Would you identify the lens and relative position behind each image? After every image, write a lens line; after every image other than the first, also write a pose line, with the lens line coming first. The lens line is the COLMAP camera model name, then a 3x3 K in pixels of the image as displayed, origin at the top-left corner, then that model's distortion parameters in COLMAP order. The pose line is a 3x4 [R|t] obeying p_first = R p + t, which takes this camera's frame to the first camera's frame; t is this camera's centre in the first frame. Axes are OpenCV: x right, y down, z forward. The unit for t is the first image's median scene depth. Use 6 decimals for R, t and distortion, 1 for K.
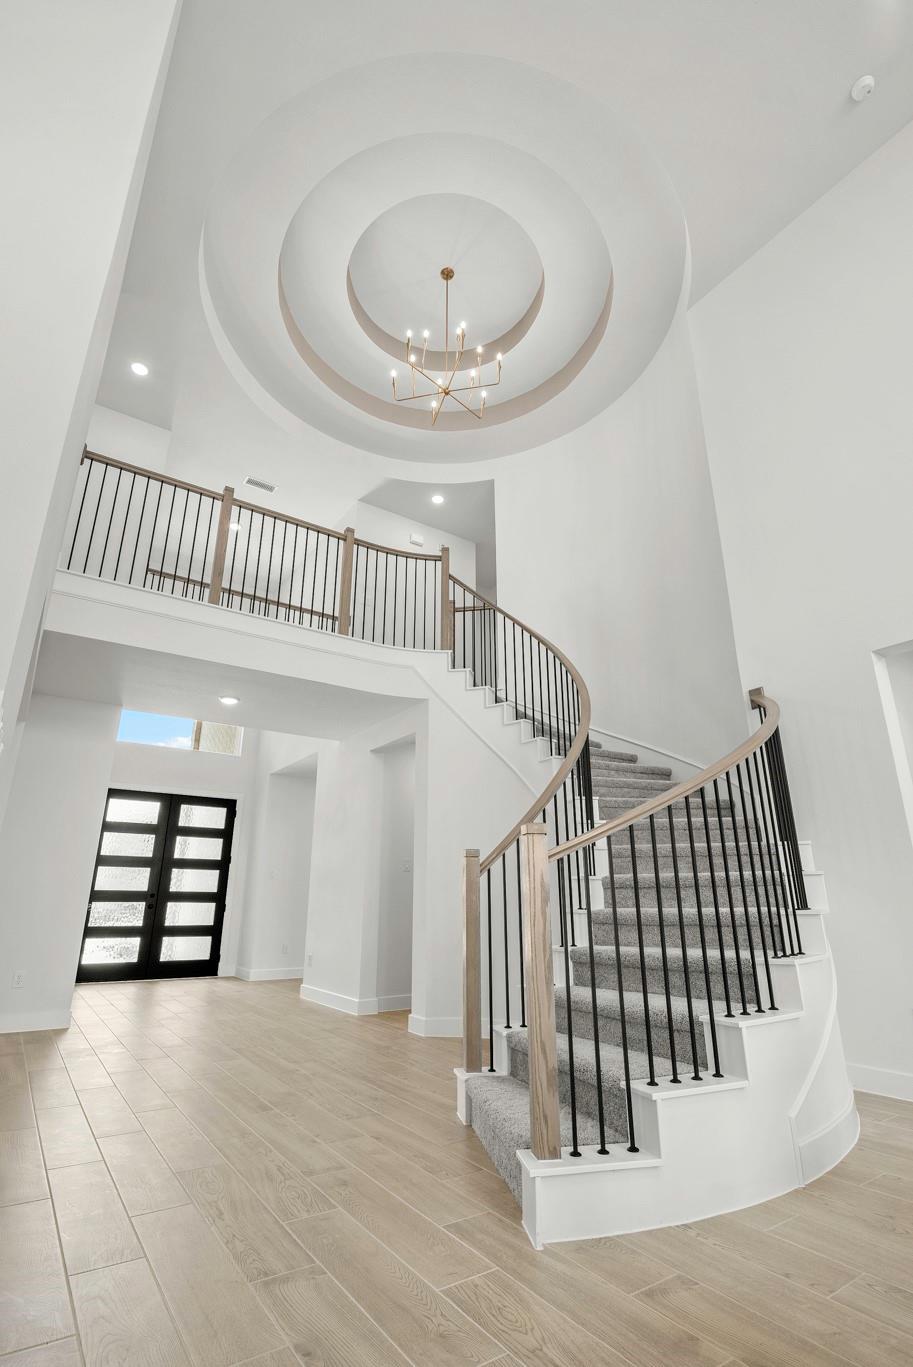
lens RADIAL K [[649.3, 0, 451.3], [0, 649.3, 683.0], [0, 0, 1]] dist [-0.001660, -0.000031]
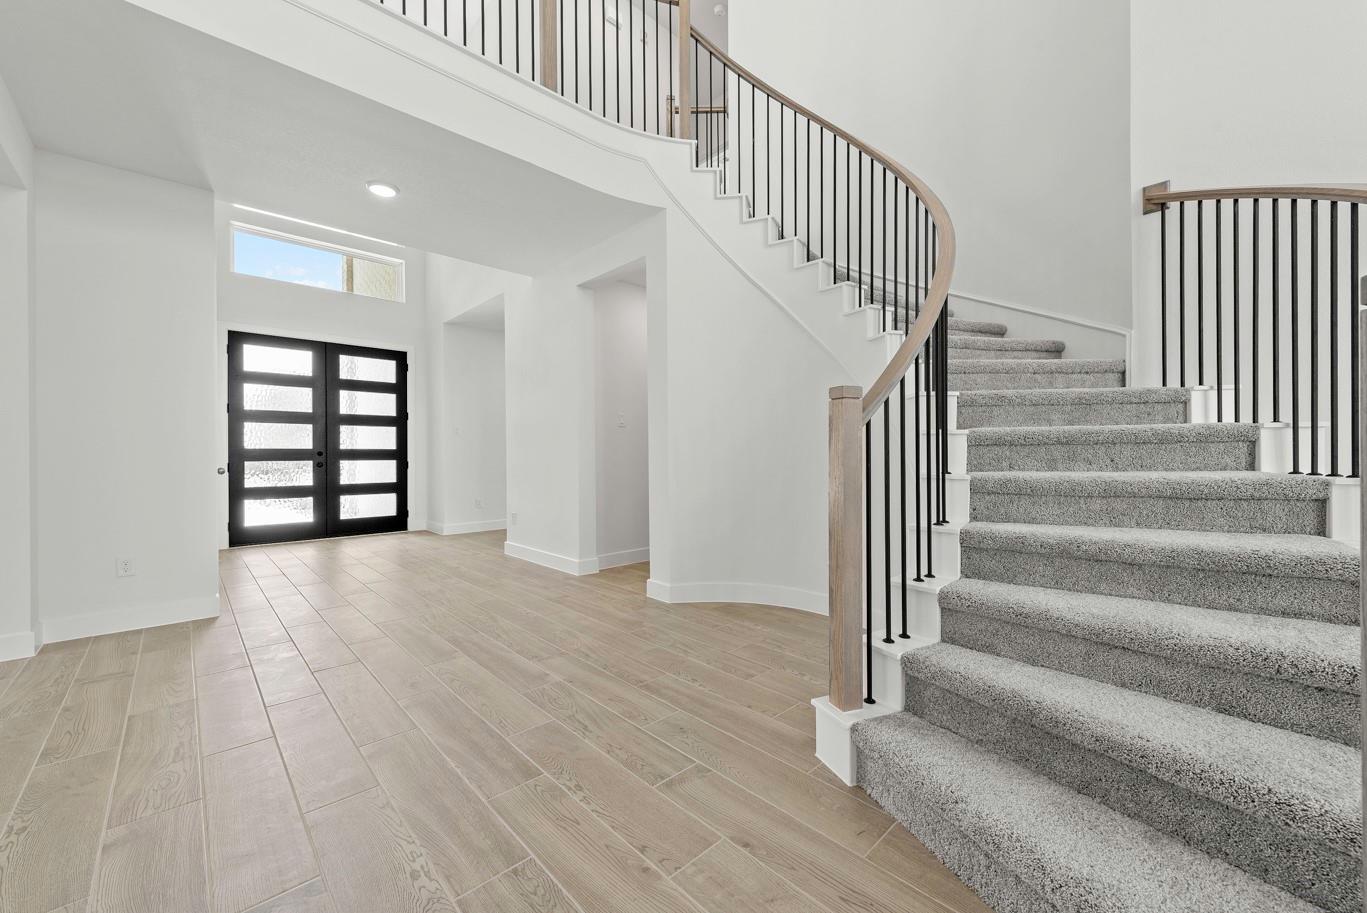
lens RADIAL K [[535.5, 0, 687.3], [0, 535.5, 453.6], [0, 0, 1]] dist [0.006183, -0.002732]
pose [[0.985520, -0.009817, 0.169273, -0.088419], [-0.045199, 0.946988, 0.318072, 0.070840], [-0.163422, -0.321118, 0.932833, 0.233773]]
